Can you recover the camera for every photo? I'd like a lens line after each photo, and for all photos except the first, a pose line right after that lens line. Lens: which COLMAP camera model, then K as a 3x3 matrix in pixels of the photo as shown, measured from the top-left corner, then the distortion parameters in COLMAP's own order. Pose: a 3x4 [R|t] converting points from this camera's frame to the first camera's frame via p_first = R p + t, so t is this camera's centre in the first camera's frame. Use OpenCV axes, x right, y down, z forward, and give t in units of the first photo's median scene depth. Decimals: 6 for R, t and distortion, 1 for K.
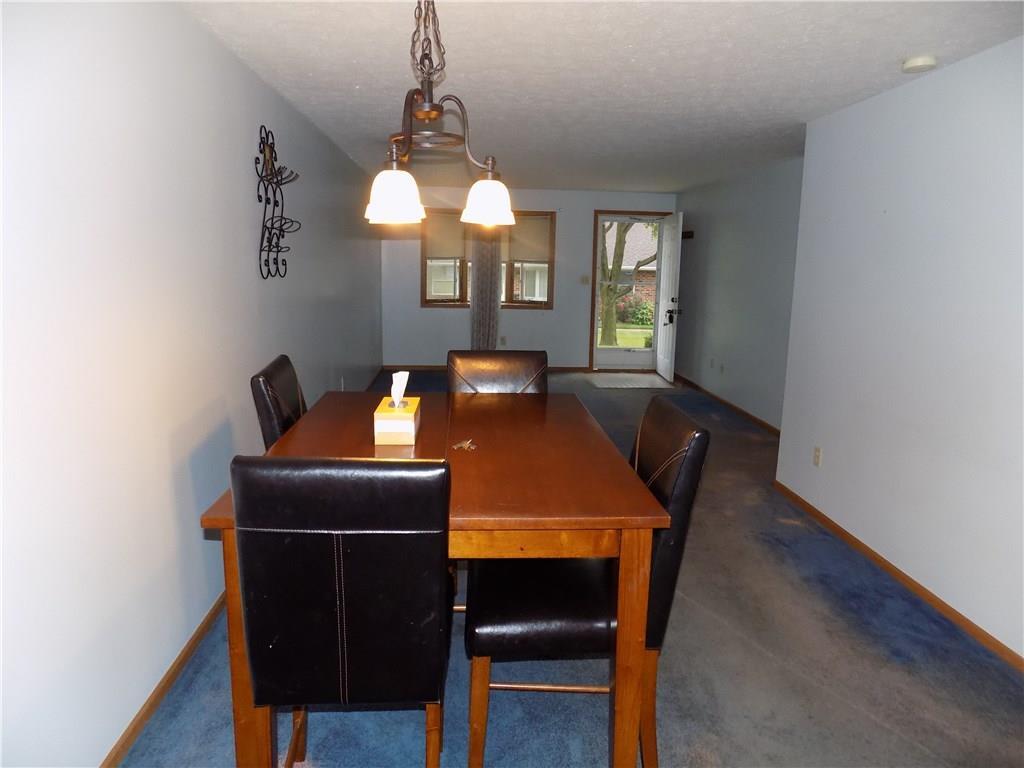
lens RADIAL K [[689.5, 0, 508.8], [0, 689.5, 383.8], [0, 0, 1]] dist [-0.001728, 0.001020]
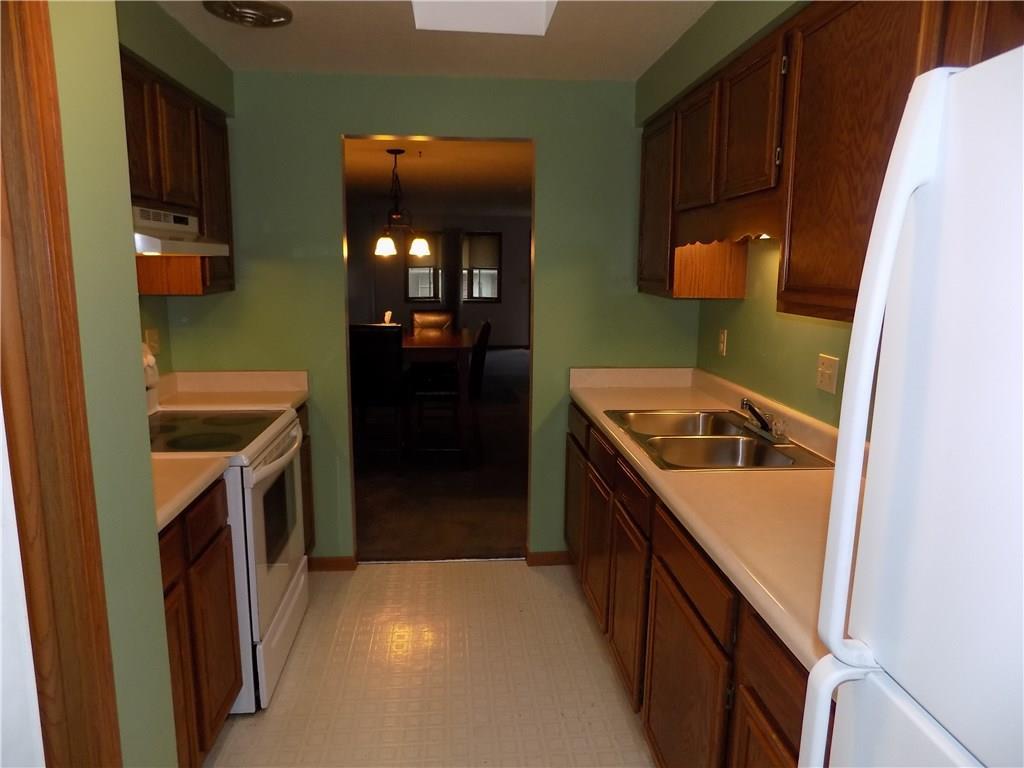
lens RADIAL K [[689.5, 0, 514.0], [0, 689.5, 385.8], [0, 0, 1]] dist [-0.001728, 0.001020]
pose [[0.999633, -0.021117, 0.016977, 0.061937], [0.021257, 0.999741, -0.008069, 0.068449], [-0.016803, 0.008427, 0.999823, -0.373186]]
